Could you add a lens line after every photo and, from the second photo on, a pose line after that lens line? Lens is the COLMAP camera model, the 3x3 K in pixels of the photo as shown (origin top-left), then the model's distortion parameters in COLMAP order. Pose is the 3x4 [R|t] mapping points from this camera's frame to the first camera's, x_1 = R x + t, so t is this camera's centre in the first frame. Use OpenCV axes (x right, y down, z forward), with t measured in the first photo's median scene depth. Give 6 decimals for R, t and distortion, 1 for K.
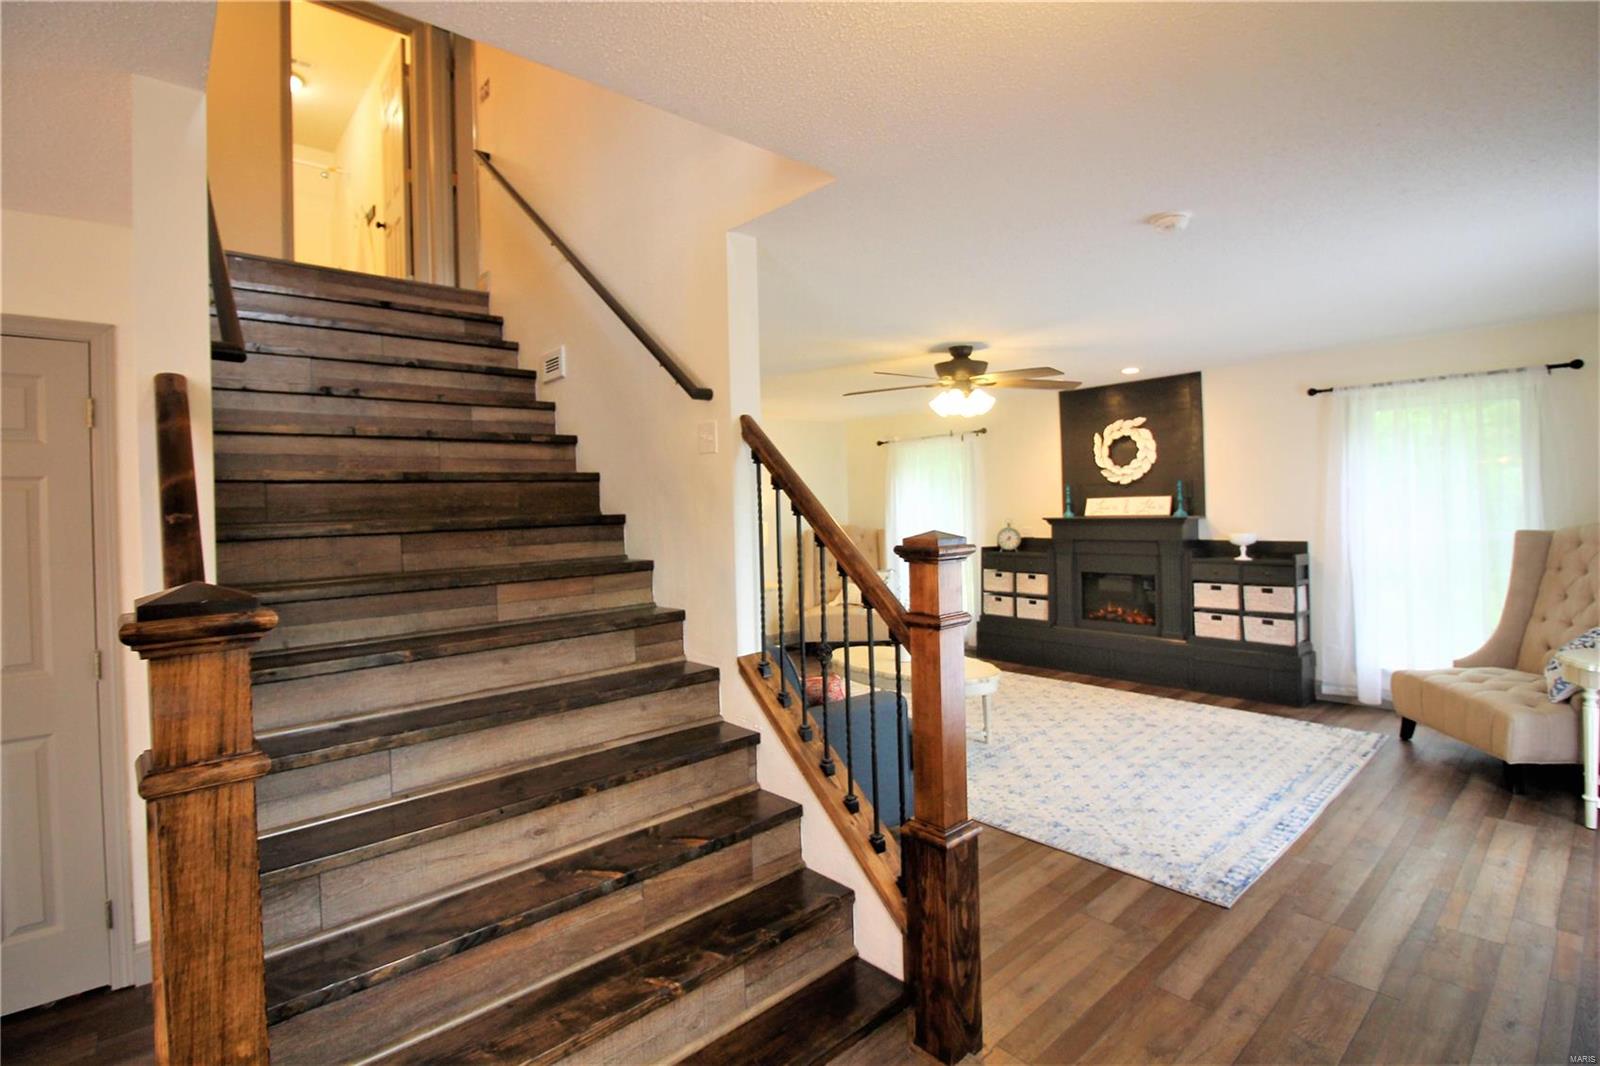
lens RADIAL K [[755.4, 0, 796.6], [0, 755.4, 506.7], [0, 0, 1]] dist [0.000235, -0.014848]
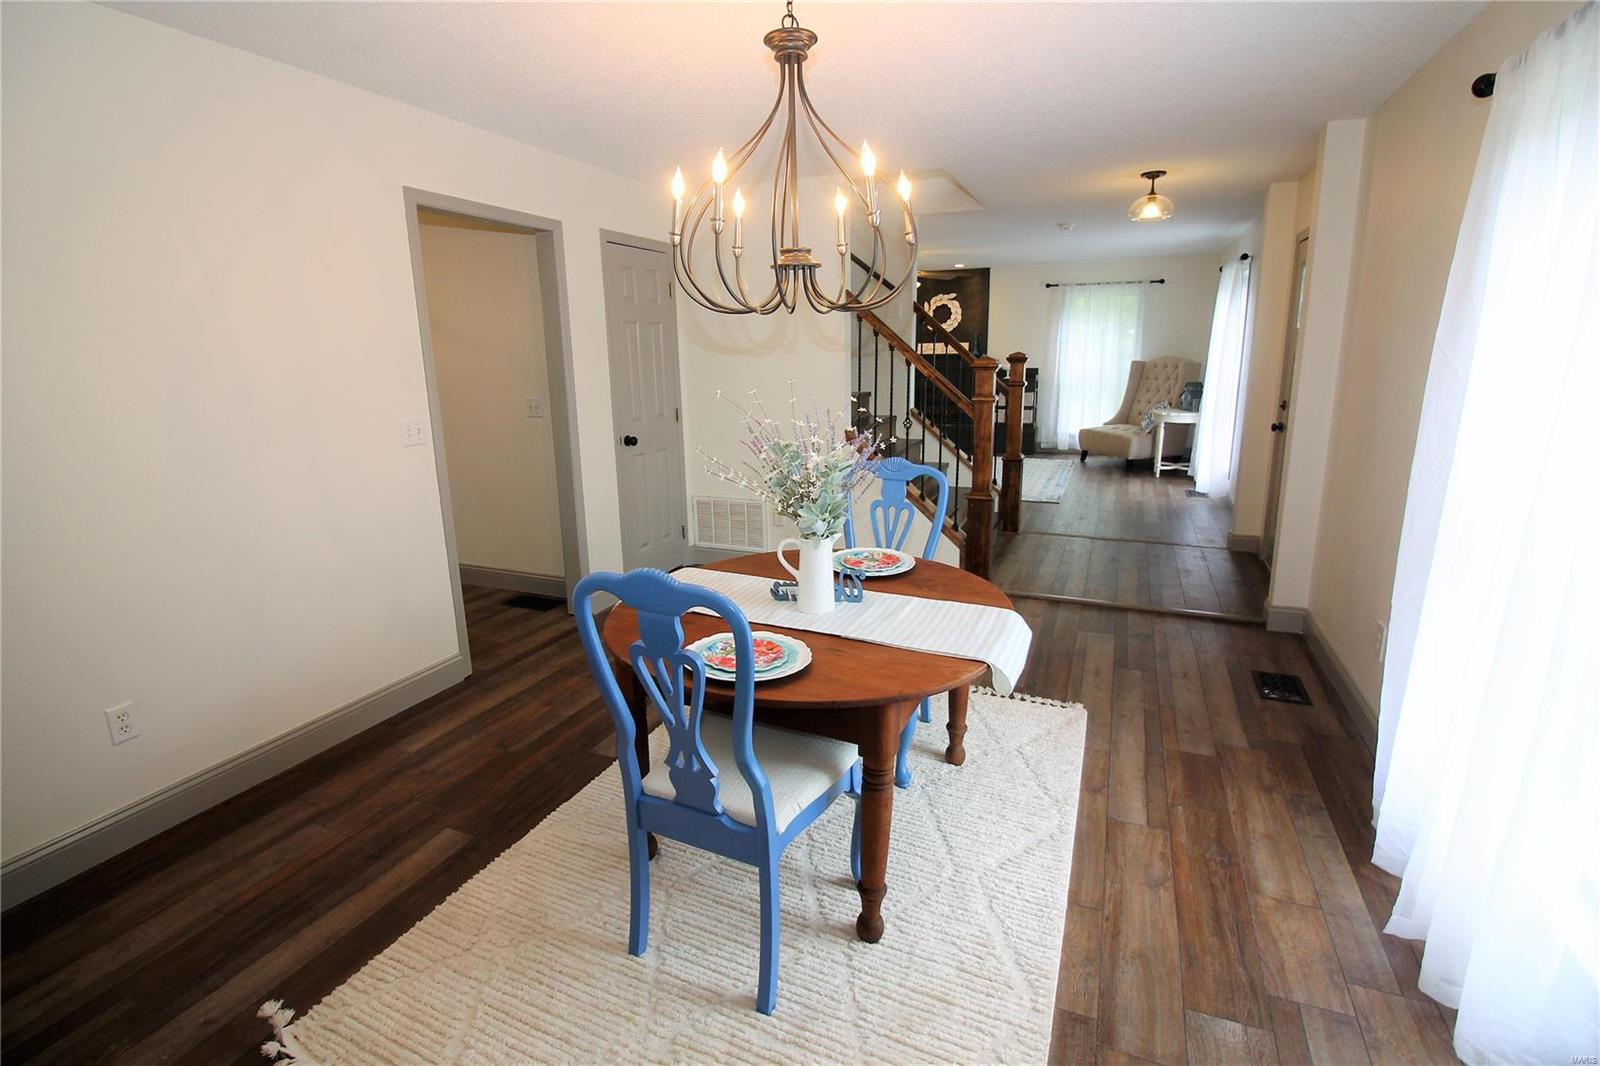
lens RADIAL K [[755.4, 0, 796.6], [0, 755.4, 506.7], [0, 0, 1]] dist [0.000235, -0.014848]
pose [[0.907453, -0.076248, 0.413177, -0.716810], [-0.008050, 0.980060, 0.198541, 0.017275], [-0.420076, -0.183493, 0.888744, -0.512624]]
